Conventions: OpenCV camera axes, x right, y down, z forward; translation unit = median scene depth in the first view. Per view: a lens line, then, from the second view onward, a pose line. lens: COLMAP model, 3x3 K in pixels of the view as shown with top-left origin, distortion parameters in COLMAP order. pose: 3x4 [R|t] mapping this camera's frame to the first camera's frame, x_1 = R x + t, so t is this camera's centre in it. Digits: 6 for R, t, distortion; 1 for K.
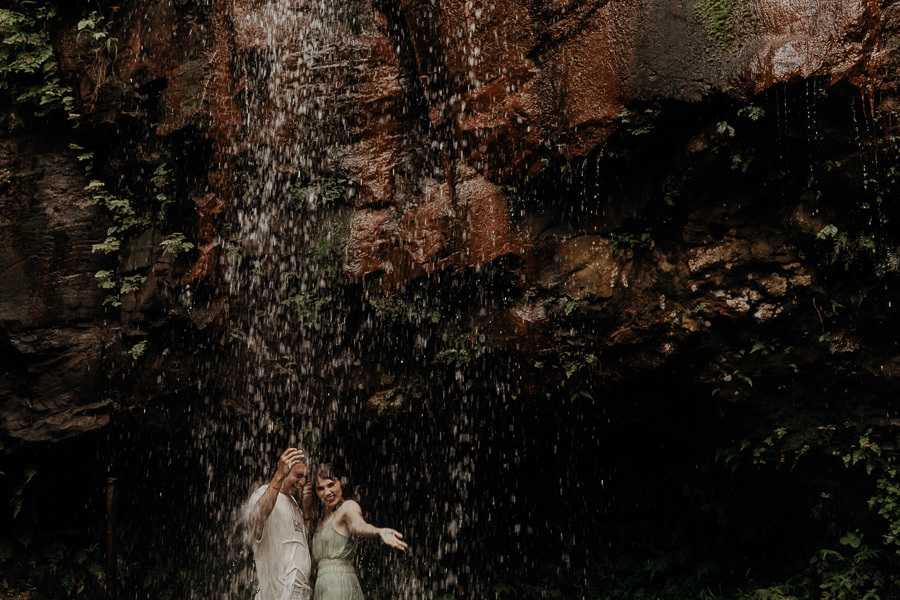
lens RADIAL K [[1209.8, 0, 408.7], [0, 1209.8, 273.6], [0, 0, 1]] dist [0.019303, 0.000000]
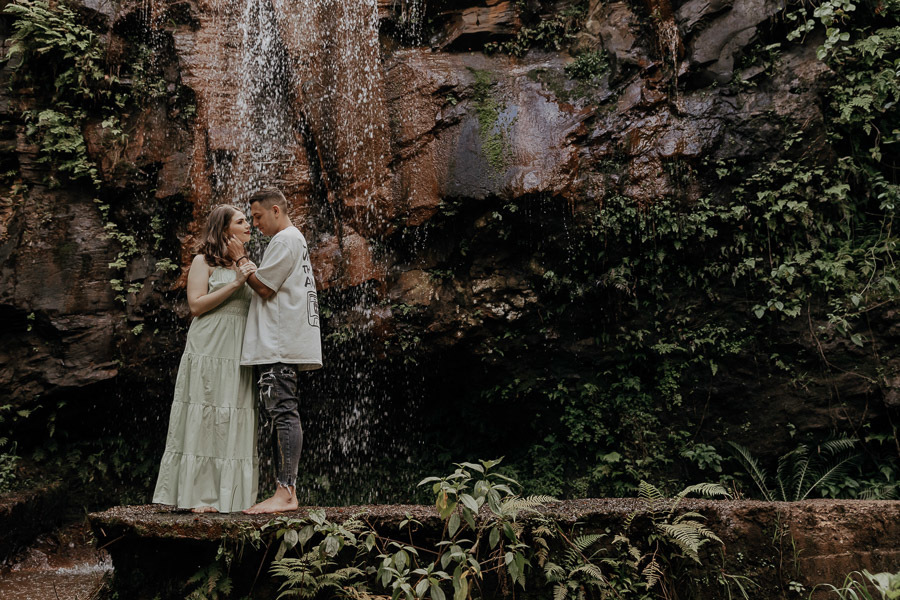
lens RADIAL K [[754.9, 0, 448.2], [0, 754.9, 298.9], [0, 0, 1]] dist [0.008767, 0.002284]
pose [[0.969890, 0.029174, 0.241789, -0.071387], [-0.033754, 0.999320, 0.014821, -0.007234], [-0.241192, -0.022536, 0.970216, -0.079874]]
